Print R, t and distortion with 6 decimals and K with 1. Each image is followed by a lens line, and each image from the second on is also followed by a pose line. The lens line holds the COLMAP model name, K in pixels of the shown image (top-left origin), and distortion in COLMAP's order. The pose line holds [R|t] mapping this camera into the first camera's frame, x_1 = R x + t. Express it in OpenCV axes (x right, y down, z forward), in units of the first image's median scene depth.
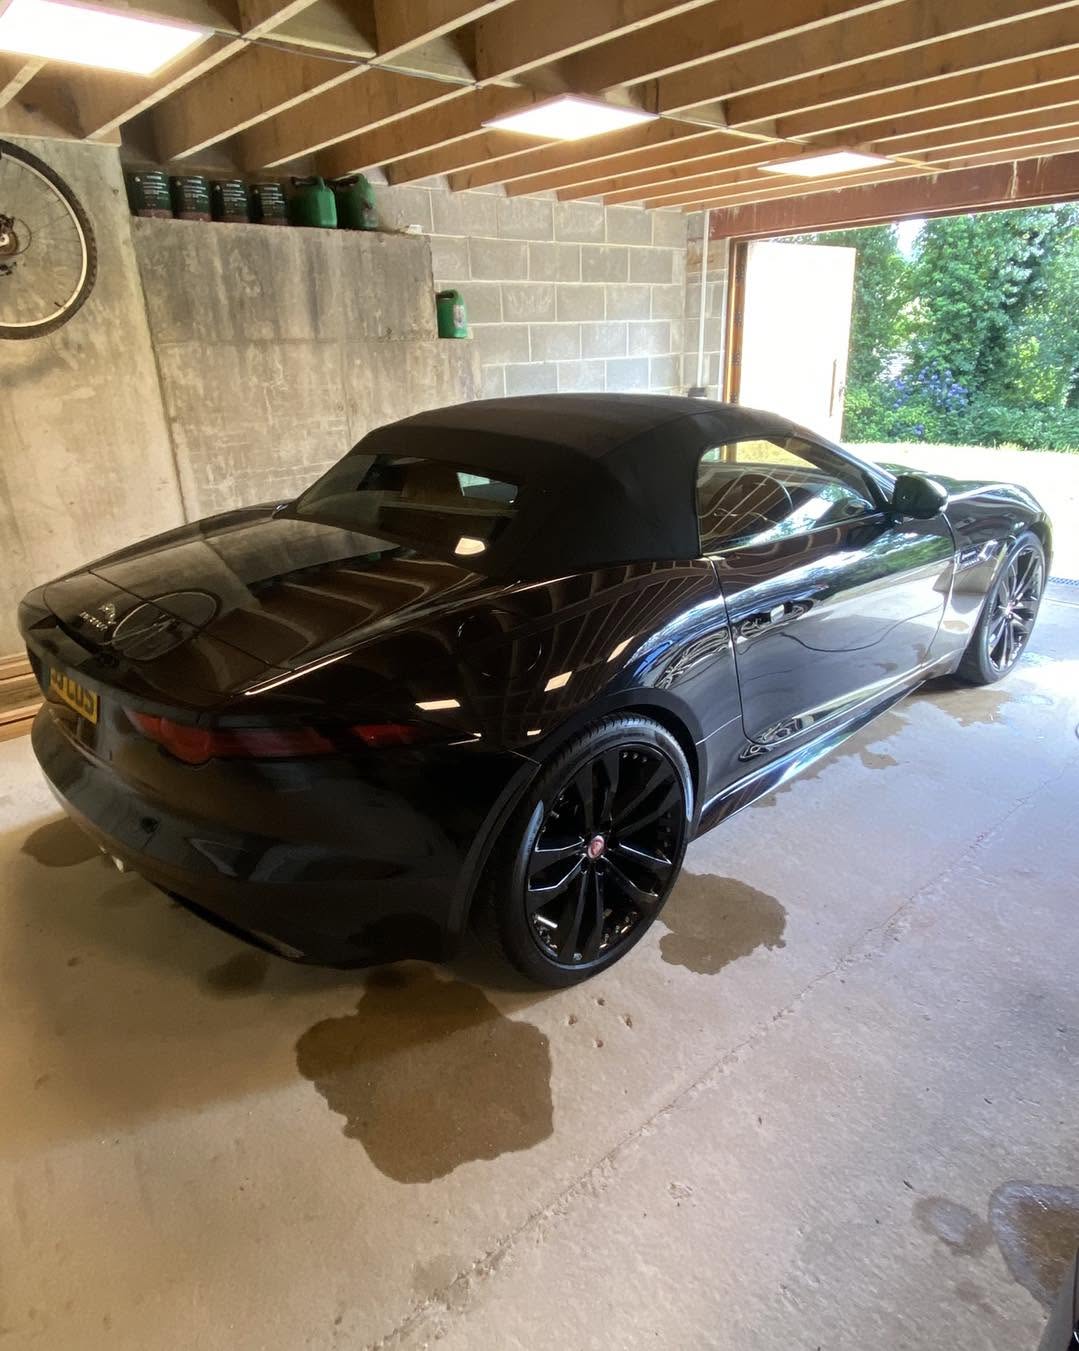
lens RADIAL K [[830.6, 0, 539.5], [0, 830.6, 675.5], [0, 0, 1]] dist [0.001701, -0.001085]
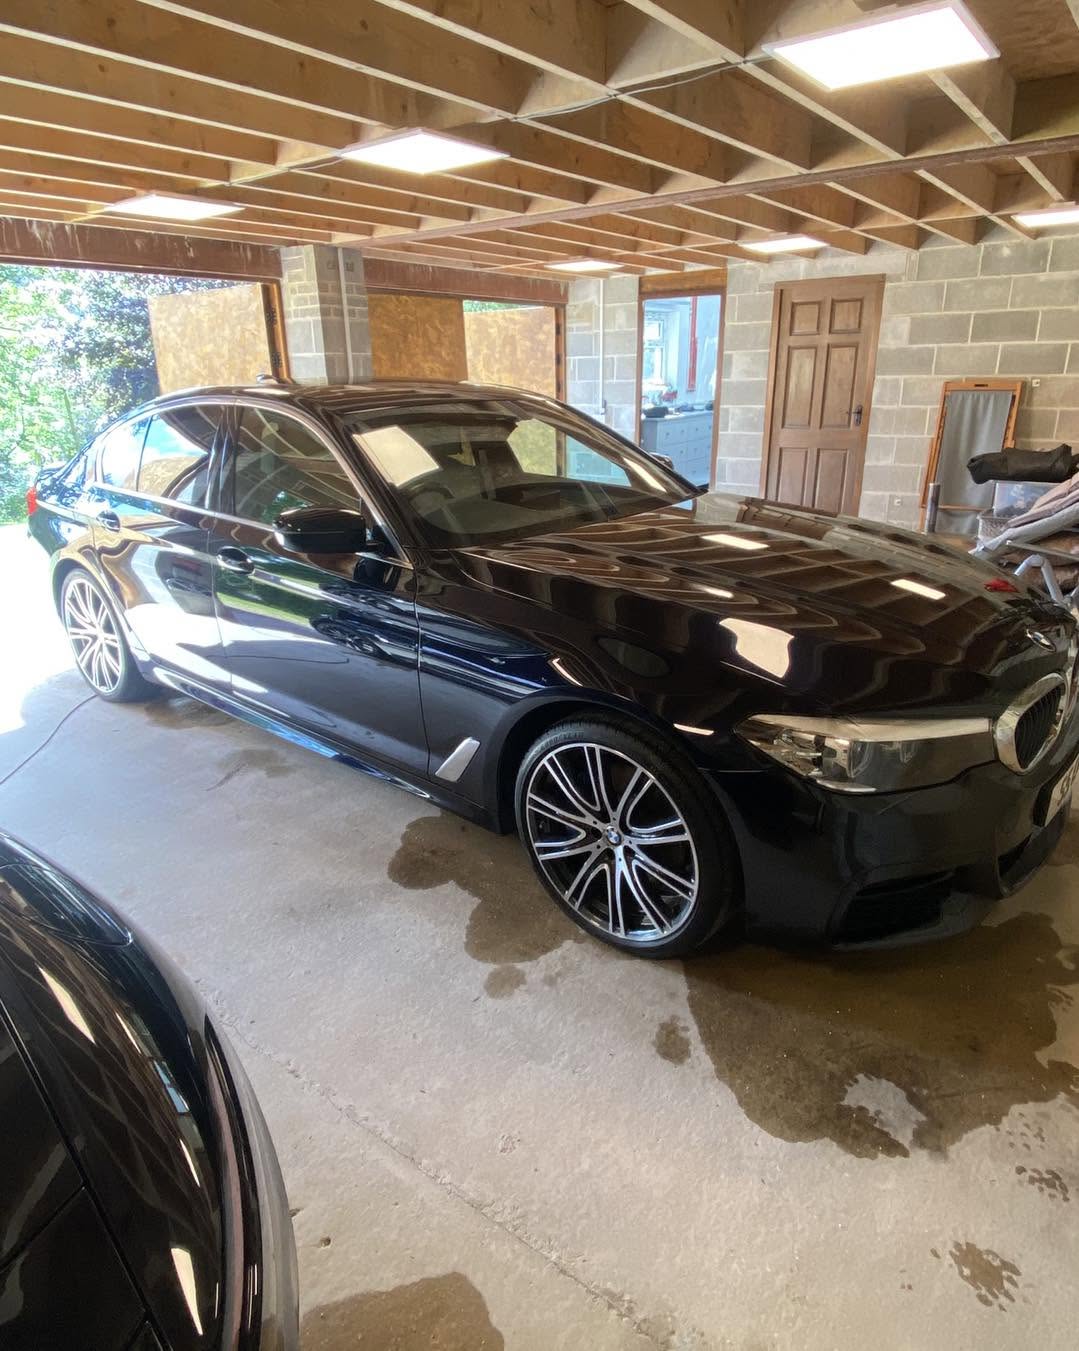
lens RADIAL K [[830.6, 0, 539.5], [0, 830.6, 675.5], [0, 0, 1]] dist [0.001701, -0.001085]
pose [[-0.190319, -0.313923, 0.930178, -0.667393], [0.391603, 0.844576, 0.365157, -0.282240], [-0.900237, 0.433757, -0.037806, 0.748417]]
